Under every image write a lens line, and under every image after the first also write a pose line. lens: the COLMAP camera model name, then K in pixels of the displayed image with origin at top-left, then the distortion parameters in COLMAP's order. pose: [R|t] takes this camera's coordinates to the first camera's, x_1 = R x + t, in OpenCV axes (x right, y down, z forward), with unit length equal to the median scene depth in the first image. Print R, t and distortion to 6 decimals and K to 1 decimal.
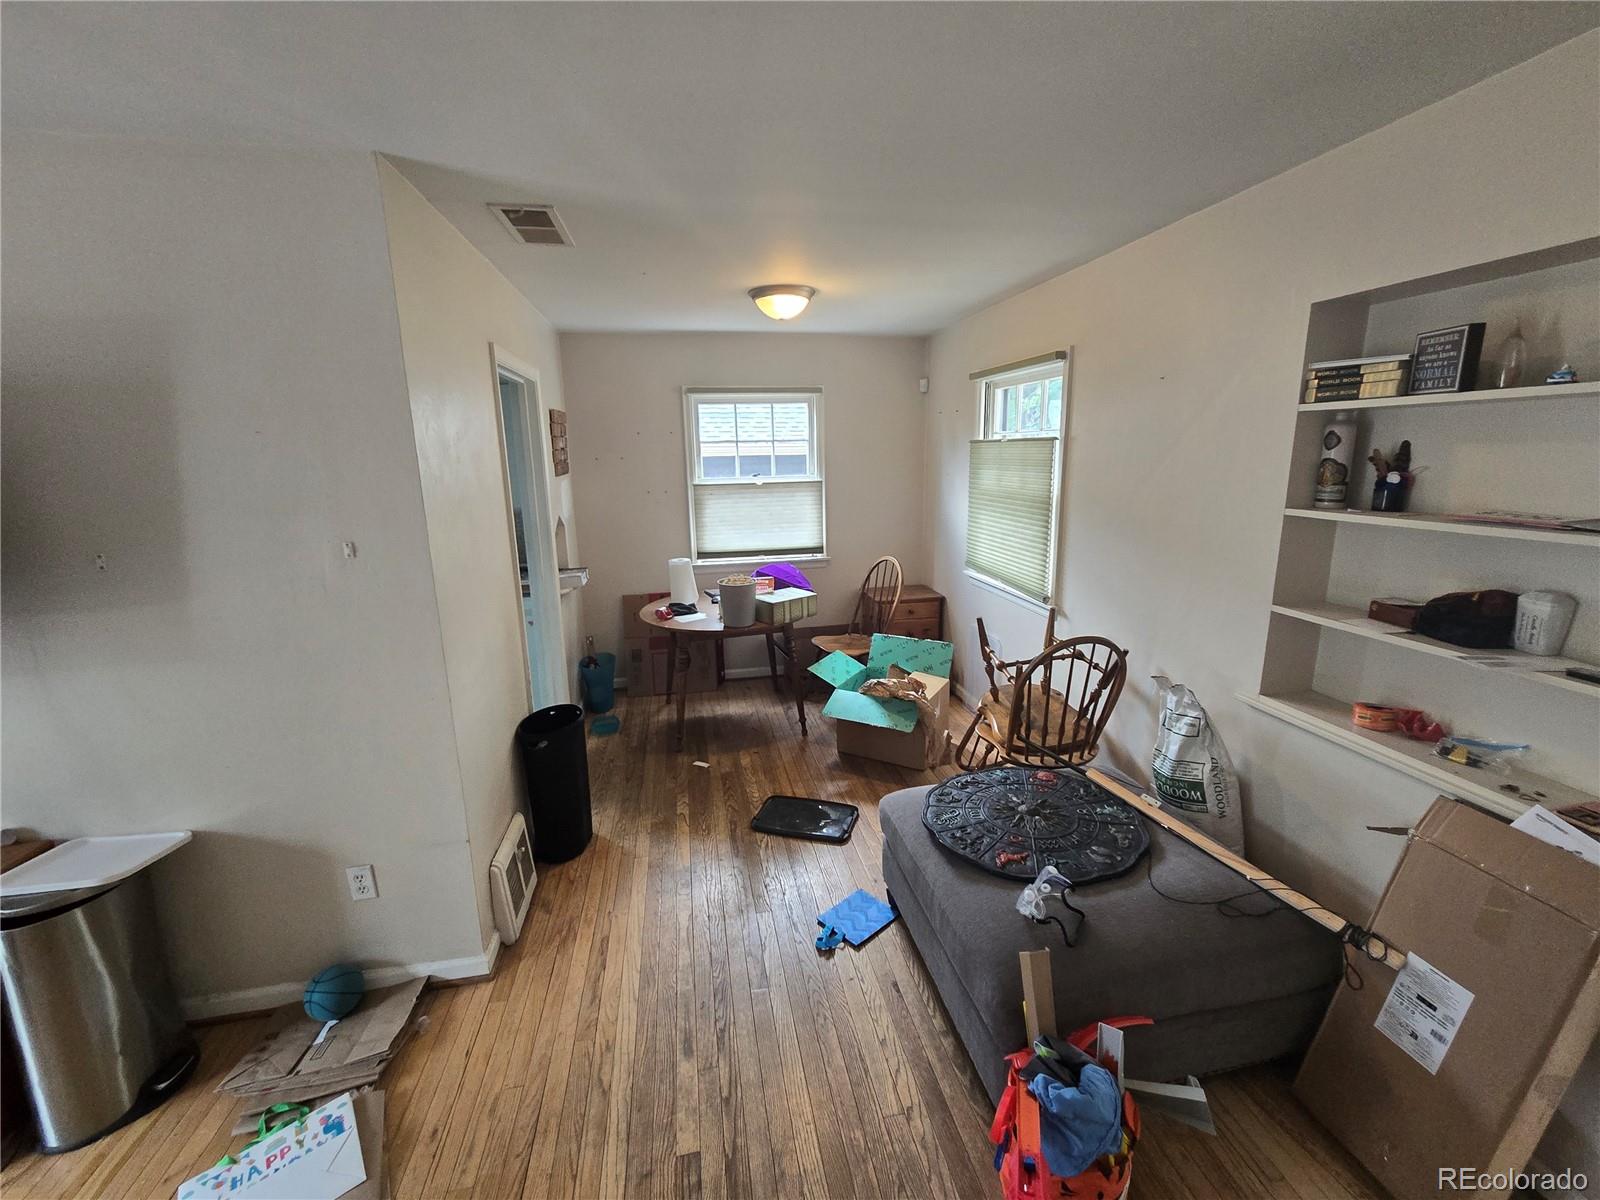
lens RADIAL K [[661.9, 0, 809.6], [0, 661.9, 589.3], [0, 0, 1]] dist [0.001063, 0.000751]
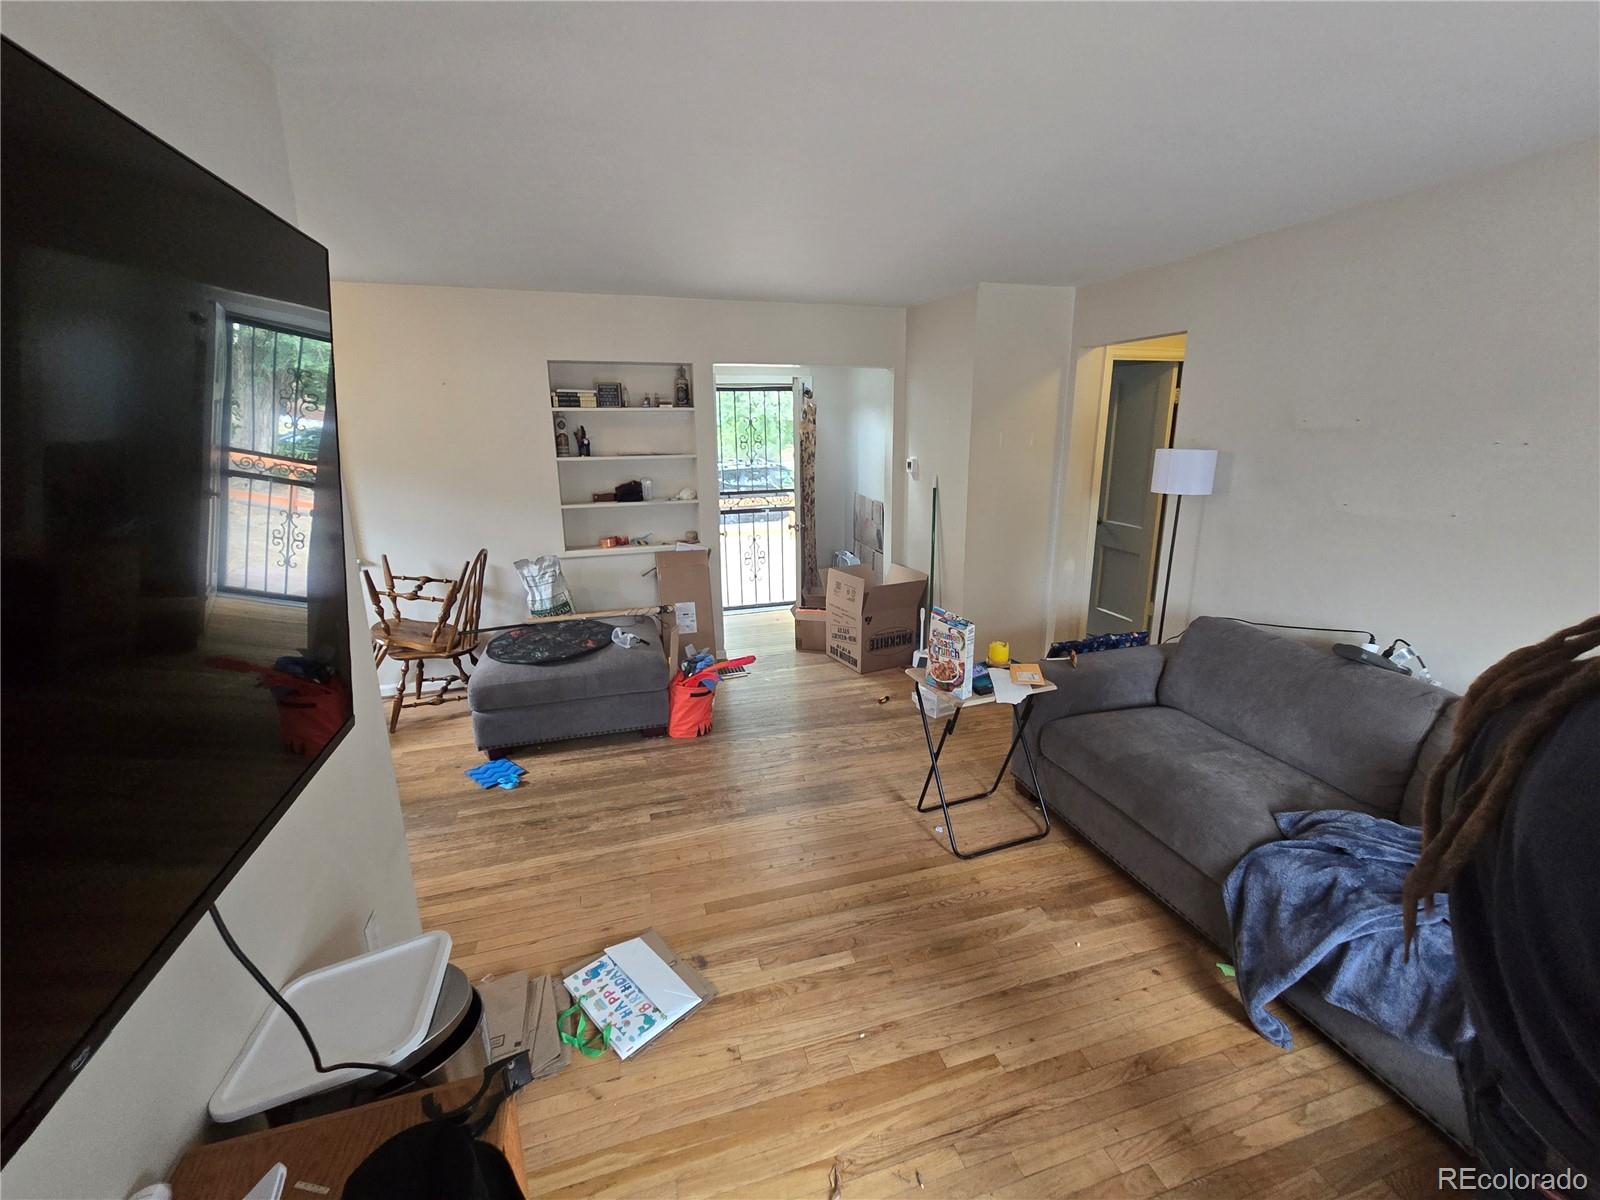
lens RADIAL K [[645.2, 0, 808.3], [0, 645.2, 592.3], [0, 0, 1]] dist [0.002406, 0.000387]
pose [[-0.095151, -0.227093, 0.969214, -1.570020], [0.218640, 0.945089, 0.242905, -0.046737], [-0.971155, 0.235021, -0.040275, 0.454486]]
